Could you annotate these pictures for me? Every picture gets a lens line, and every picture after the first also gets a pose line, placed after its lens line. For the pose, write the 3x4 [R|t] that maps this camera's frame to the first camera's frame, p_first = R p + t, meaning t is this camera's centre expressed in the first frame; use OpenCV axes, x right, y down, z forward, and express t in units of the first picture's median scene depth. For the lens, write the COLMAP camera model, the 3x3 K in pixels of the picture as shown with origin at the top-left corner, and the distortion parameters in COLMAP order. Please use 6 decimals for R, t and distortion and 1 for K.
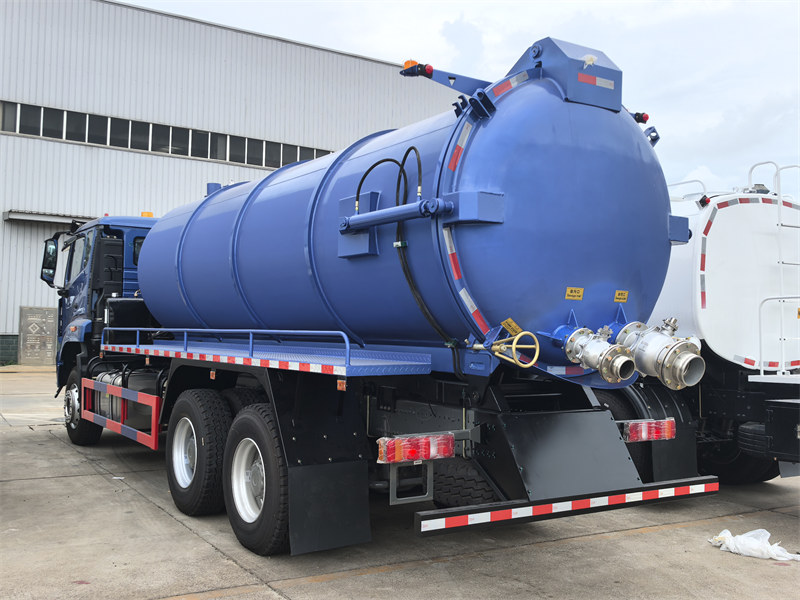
lens RADIAL K [[830.7, 0, 400.0], [0, 830.7, 300.0], [0, 0, 1]] dist [-0.011211, -0.012883]
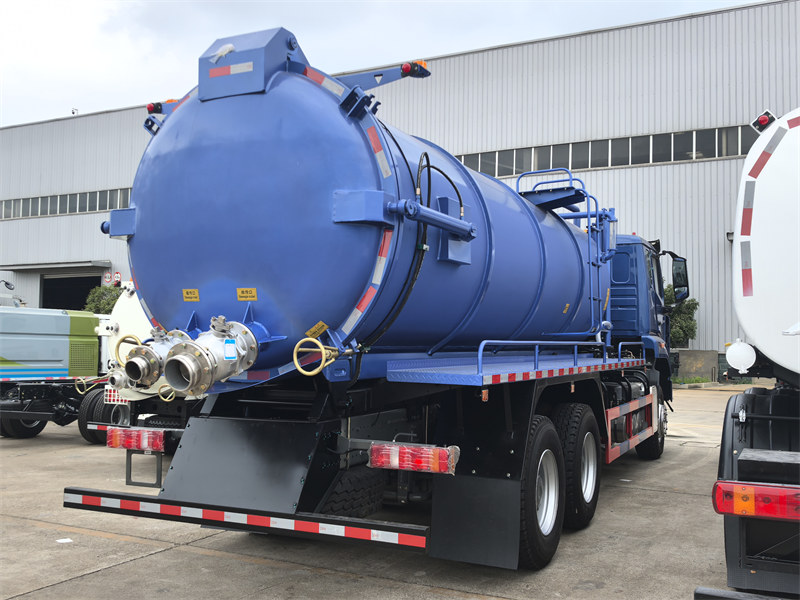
lens RADIAL K [[807.9, 0, 399.5], [0, 807.9, 329.4], [0, 0, 1]] dist [0.284594, -0.844132]
pose [[0.522477, -0.023898, -0.852318, 0.755681], [0.032320, 0.999444, -0.008211, 0.031538], [0.852040, -0.023256, 0.522959, 0.458482]]
